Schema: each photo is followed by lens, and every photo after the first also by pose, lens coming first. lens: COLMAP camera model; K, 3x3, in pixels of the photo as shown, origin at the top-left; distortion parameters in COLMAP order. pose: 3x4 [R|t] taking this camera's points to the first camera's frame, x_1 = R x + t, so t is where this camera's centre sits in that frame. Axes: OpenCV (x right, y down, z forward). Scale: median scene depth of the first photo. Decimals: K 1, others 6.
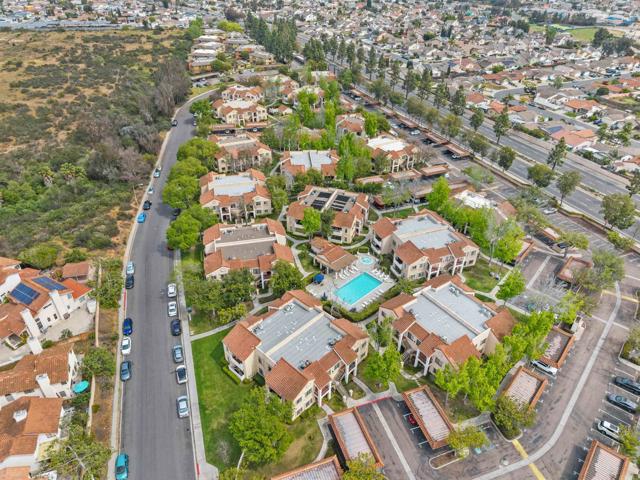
lens RADIAL K [[431.5, 0, 320.0], [0, 431.5, 240.0], [0, 0, 1]] dist [0.005130, -0.003599]
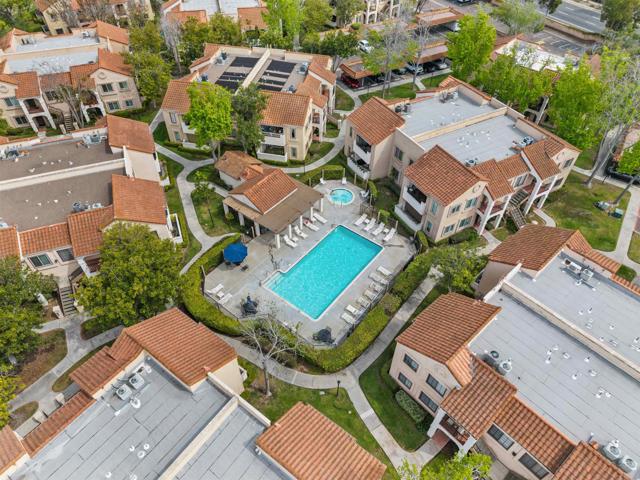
lens RADIAL K [[431.5, 0, 320.0], [0, 431.5, 240.0], [0, 0, 1]] dist [0.005130, -0.003599]
pose [[0.992157, -0.088190, 0.088585, 0.038278], [0.067107, 0.973695, 0.217750, -0.008901], [-0.105458, -0.210098, 0.971976, 0.522281]]
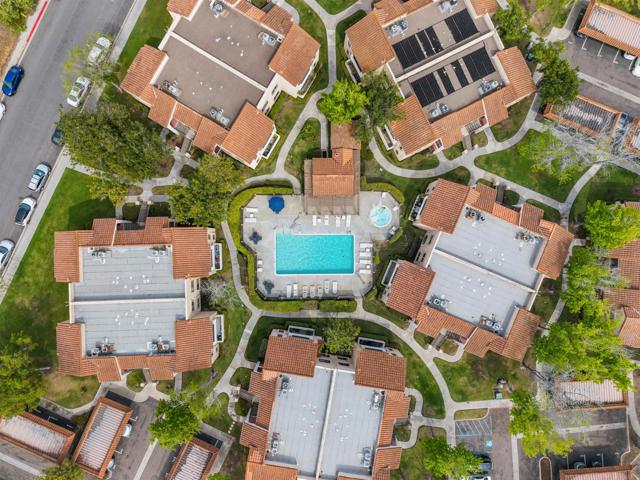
lens RADIAL K [[431.5, 0, 320.0], [0, 431.5, 240.0], [0, 0, 1]] dist [0.005130, -0.003599]
pose [[0.714194, 0.699861, 0.011020, 0.063199], [-0.395574, 0.390586, 0.831243, -0.376438], [0.577450, -0.598028, 0.555801, 0.592120]]
